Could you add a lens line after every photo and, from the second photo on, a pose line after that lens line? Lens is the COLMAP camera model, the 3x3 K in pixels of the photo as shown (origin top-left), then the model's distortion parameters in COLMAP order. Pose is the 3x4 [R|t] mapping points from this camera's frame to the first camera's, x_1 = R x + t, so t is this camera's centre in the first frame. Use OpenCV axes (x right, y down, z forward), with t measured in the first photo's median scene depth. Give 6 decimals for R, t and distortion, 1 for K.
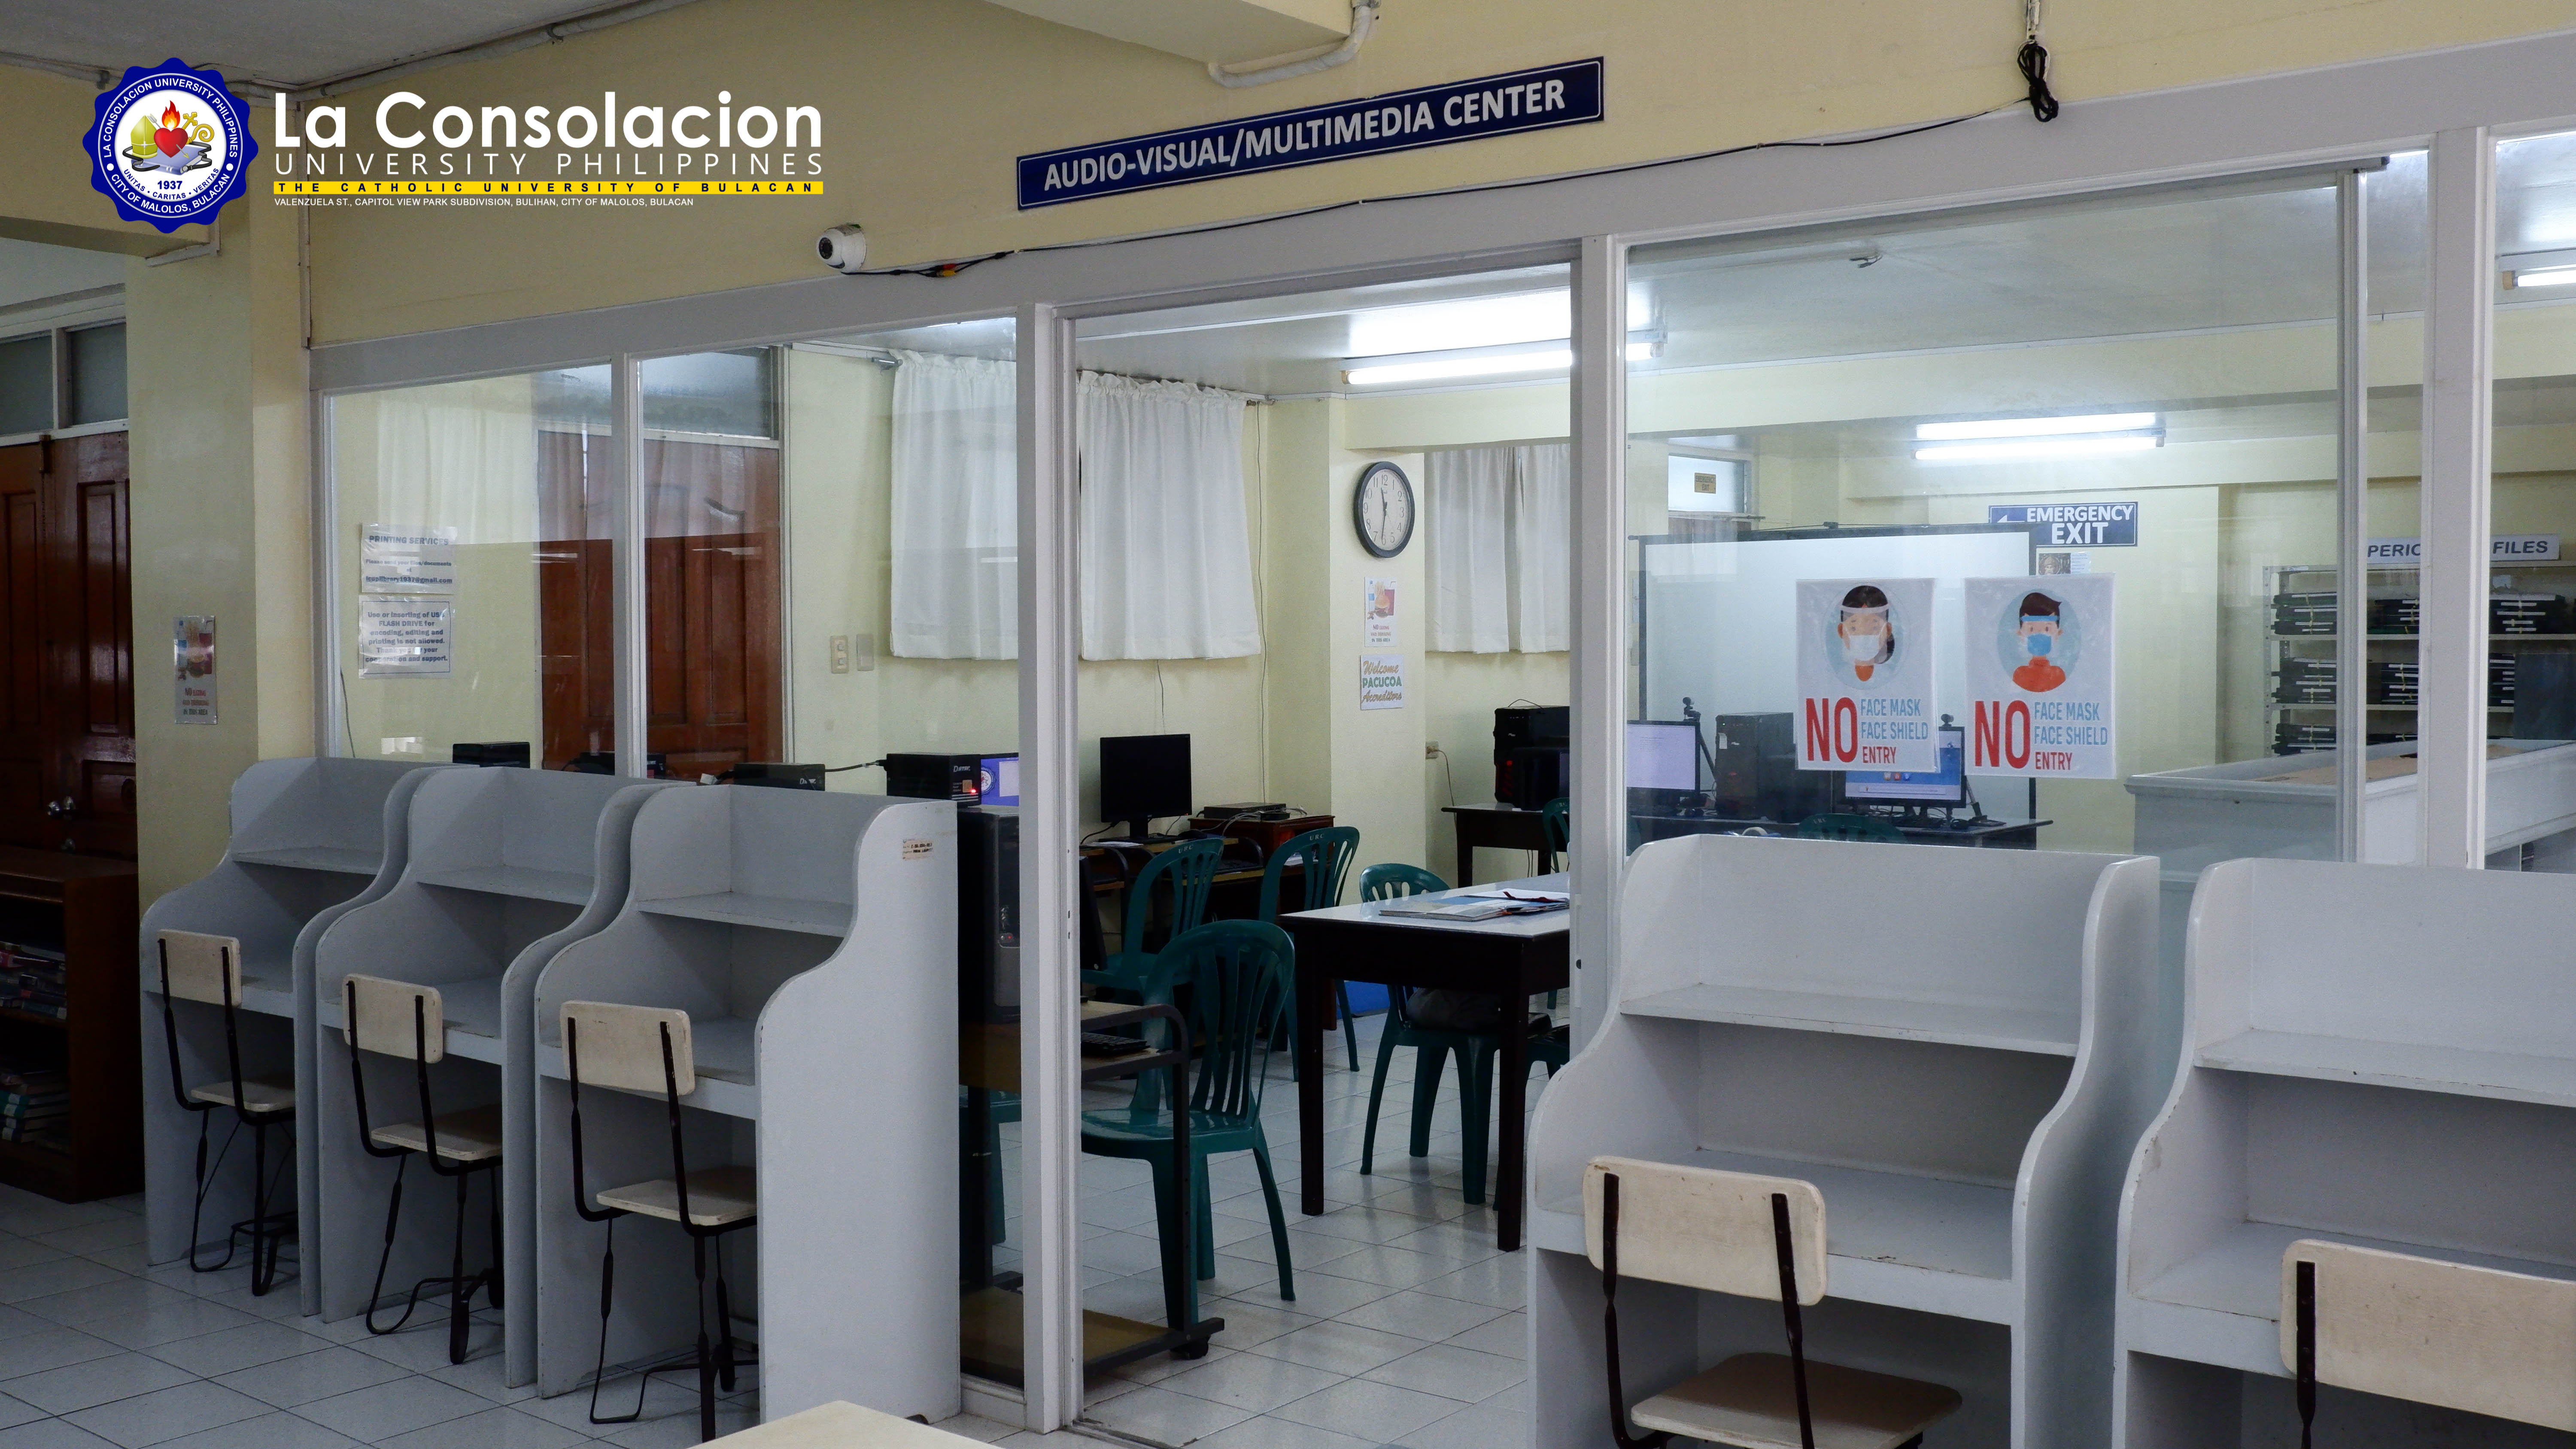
lens RADIAL K [[2464.6, 0, 1288.0], [0, 2464.6, 724.5], [0, 0, 1]] dist [-0.025620, -0.001347]
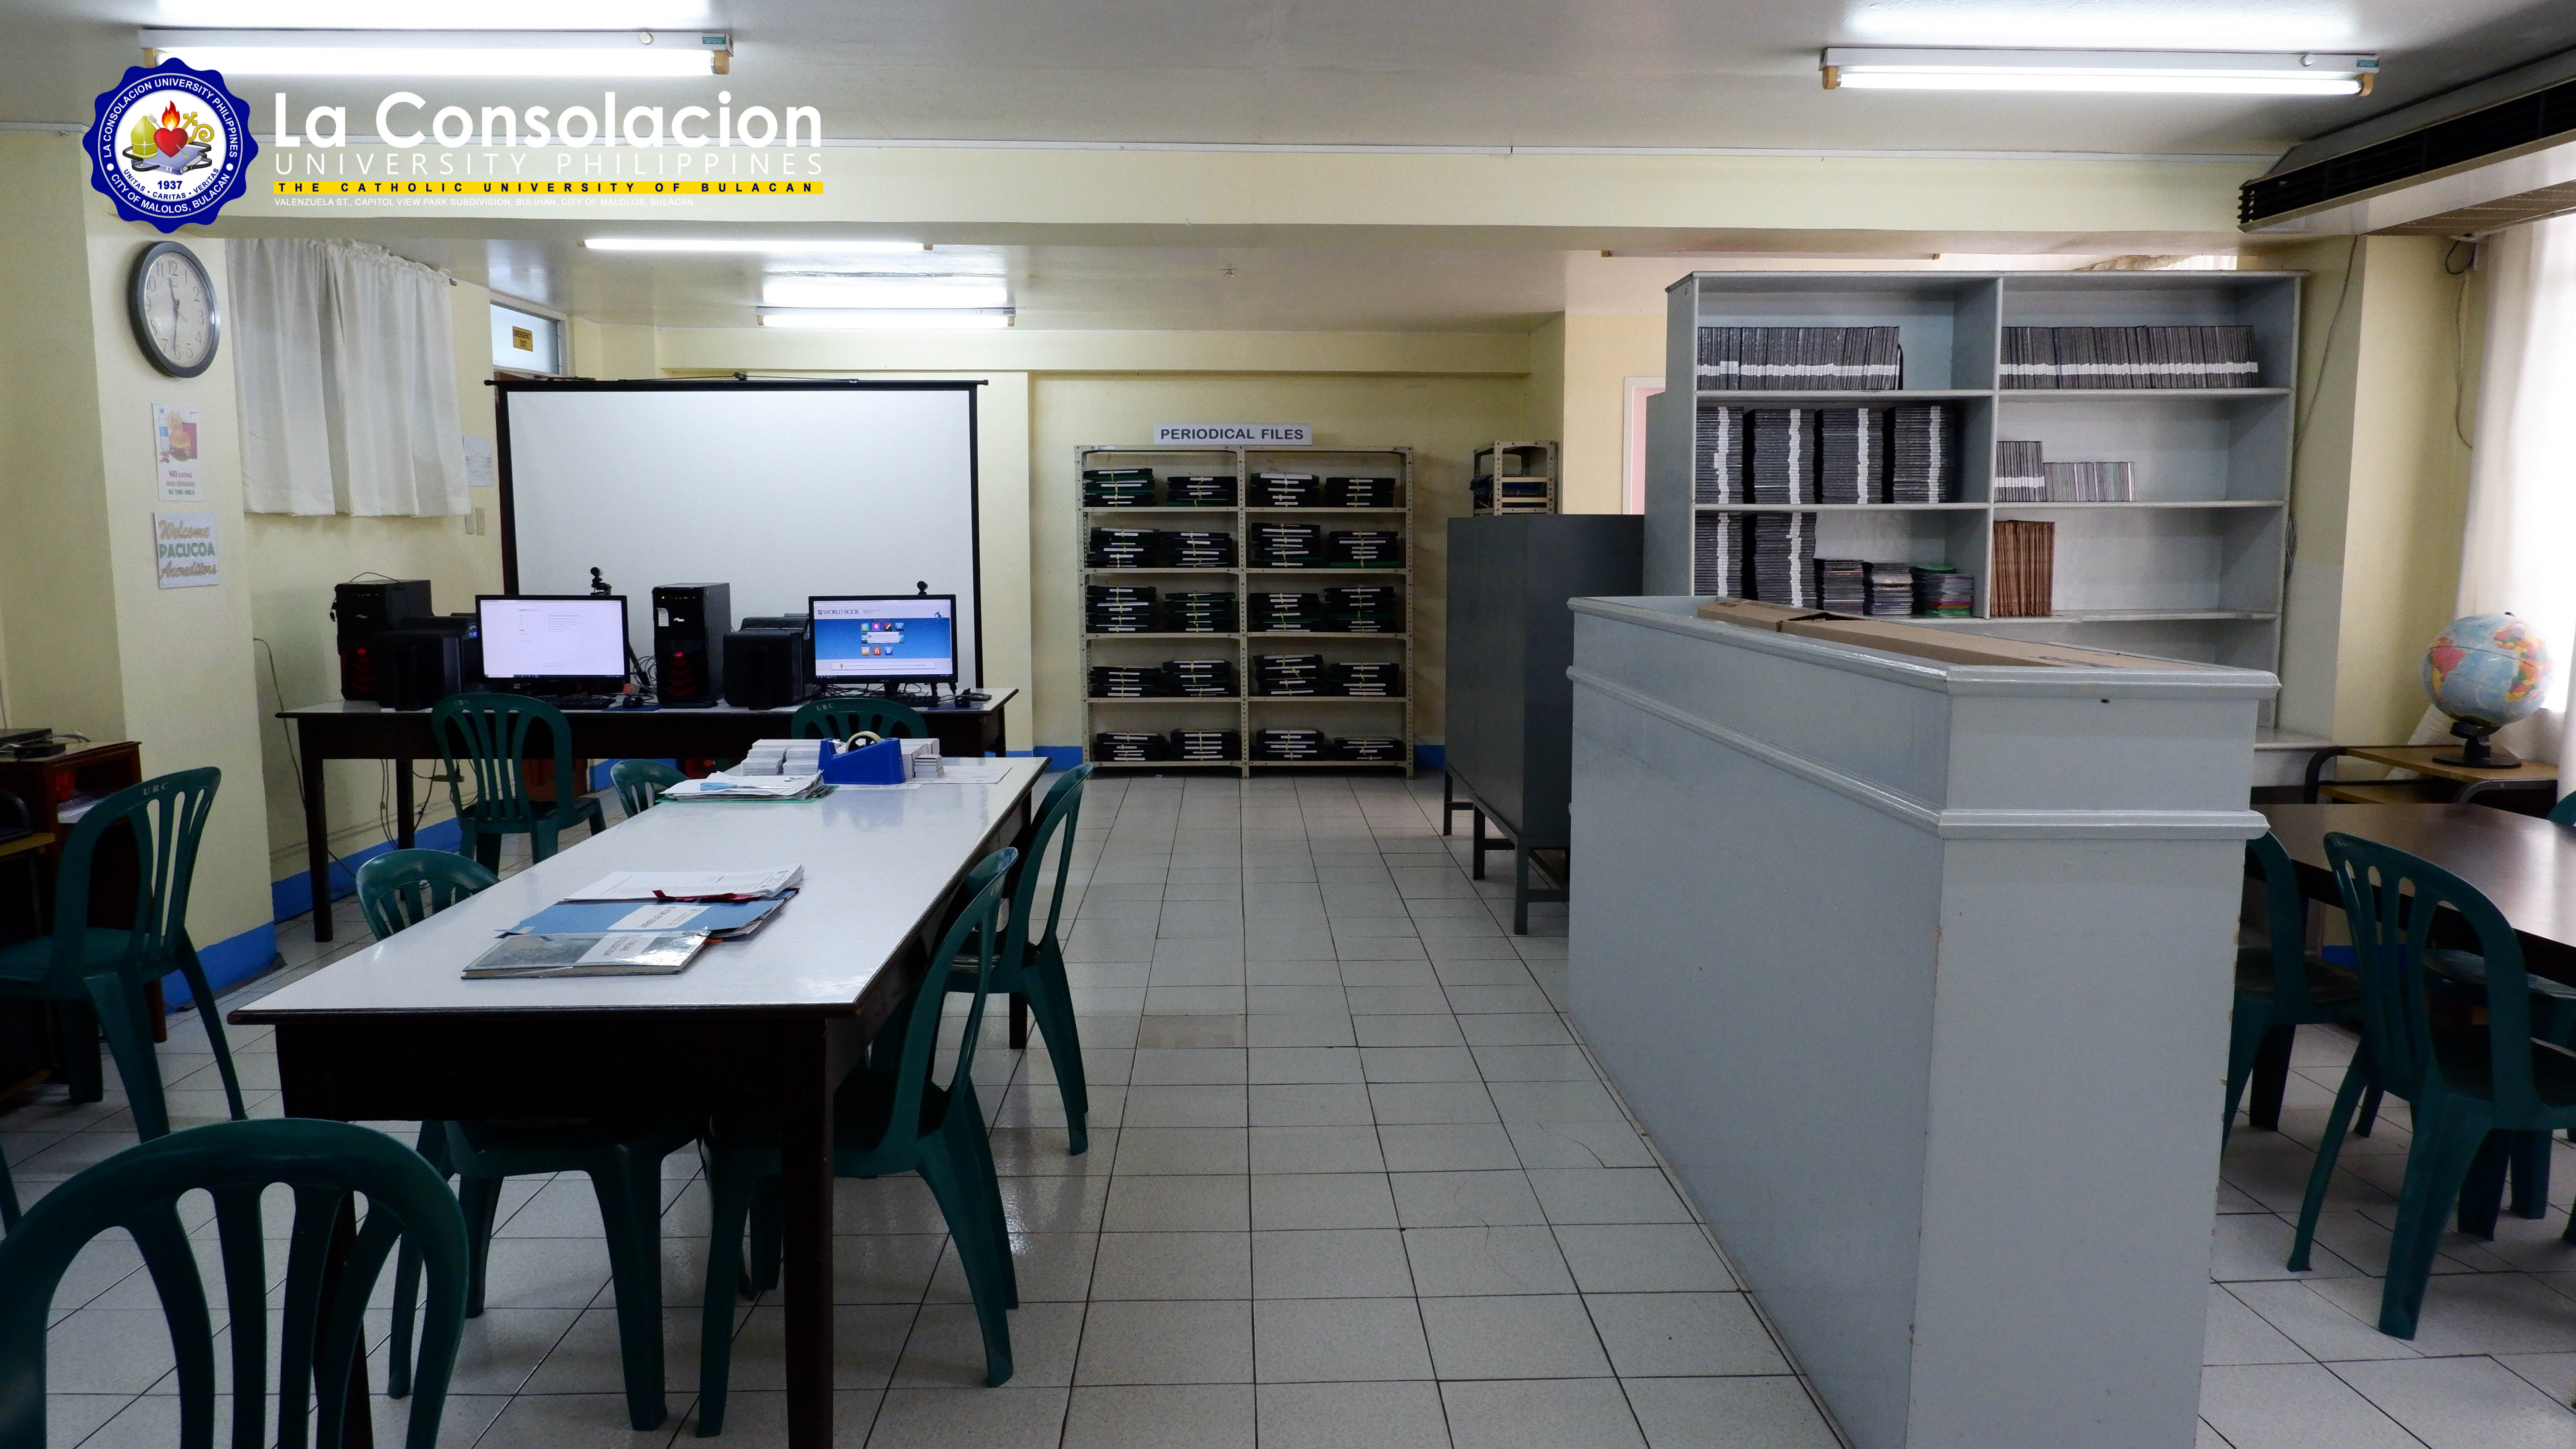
lens RADIAL K [[1671.9, 0, 1288.0], [0, 1671.9, 724.5], [0, 0, 1]] dist [-0.017161, 0.001268]
pose [[0.762328, -0.070174, 0.643375, -0.030945], [0.017183, 0.995948, 0.088270, -0.003311], [-0.646962, -0.056236, 0.760446, 0.383399]]
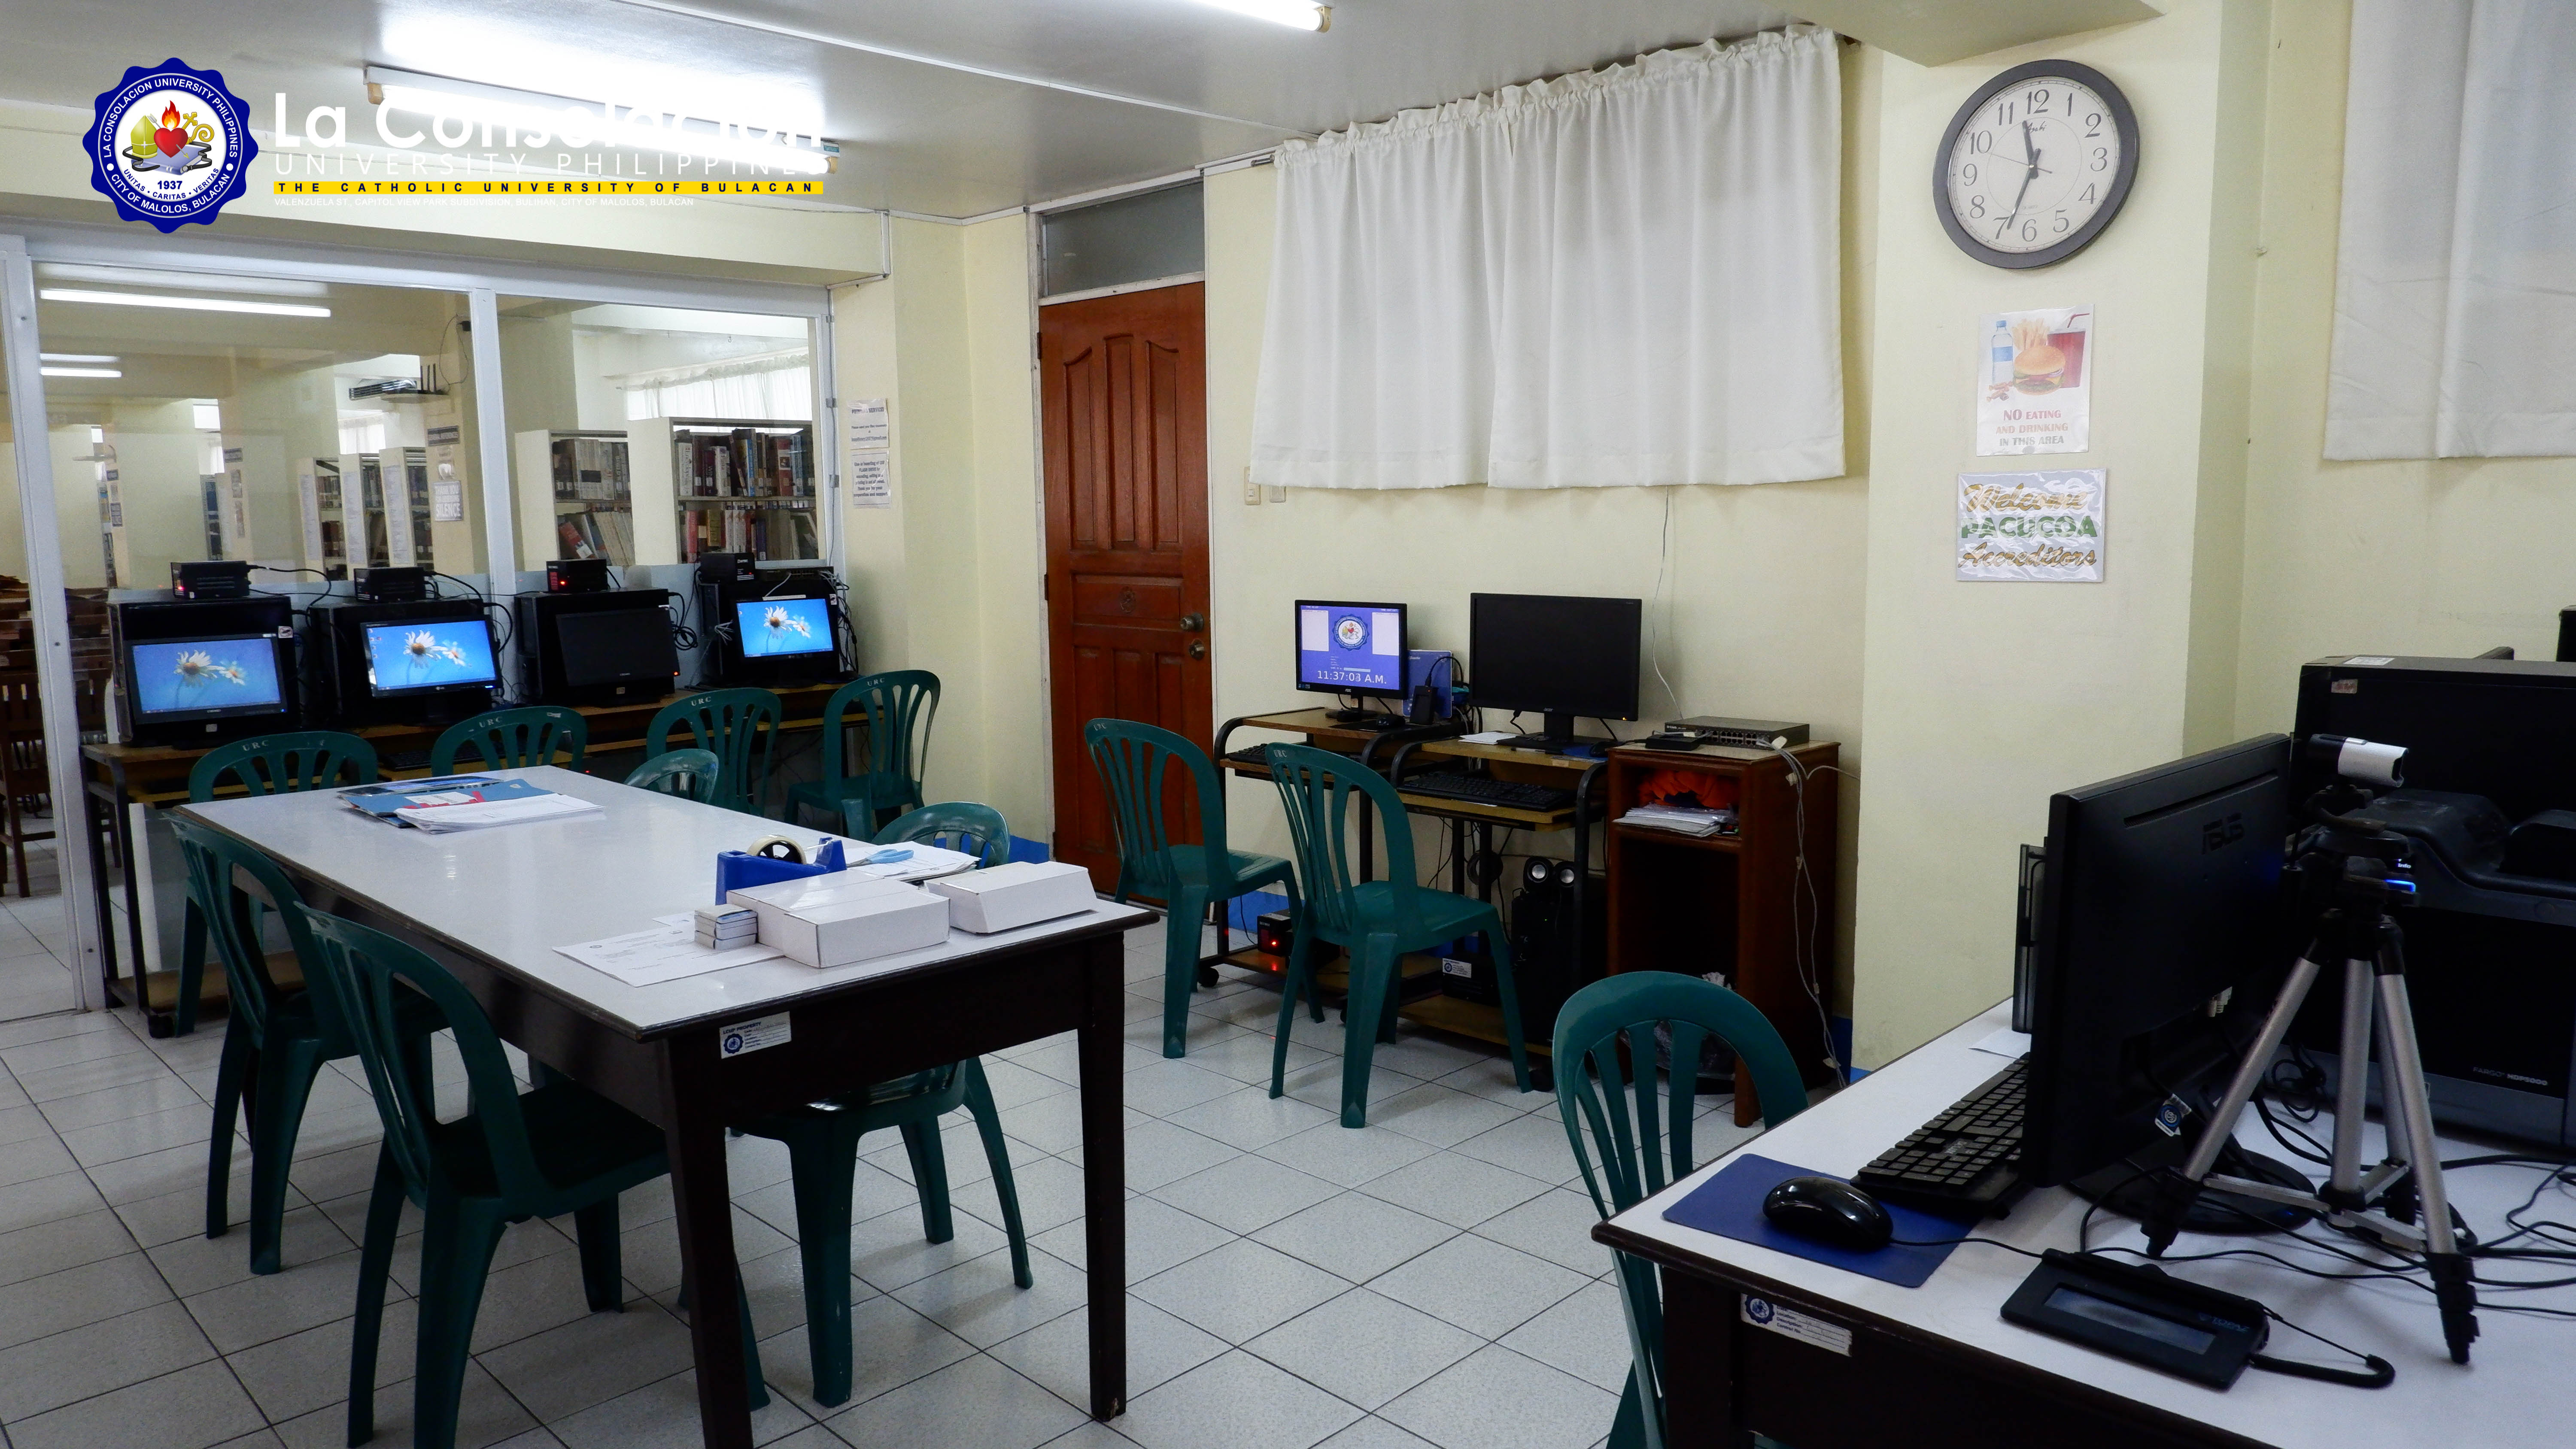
lens RADIAL K [[1671.9, 0, 1288.0], [0, 1671.9, 724.5], [0, 0, 1]] dist [-0.017161, 0.001268]
pose [[-0.132582, 0.136004, -0.981797, 0.363016], [-0.014668, 0.990164, 0.139144, -0.020583], [0.991063, 0.032849, -0.129283, 0.835585]]
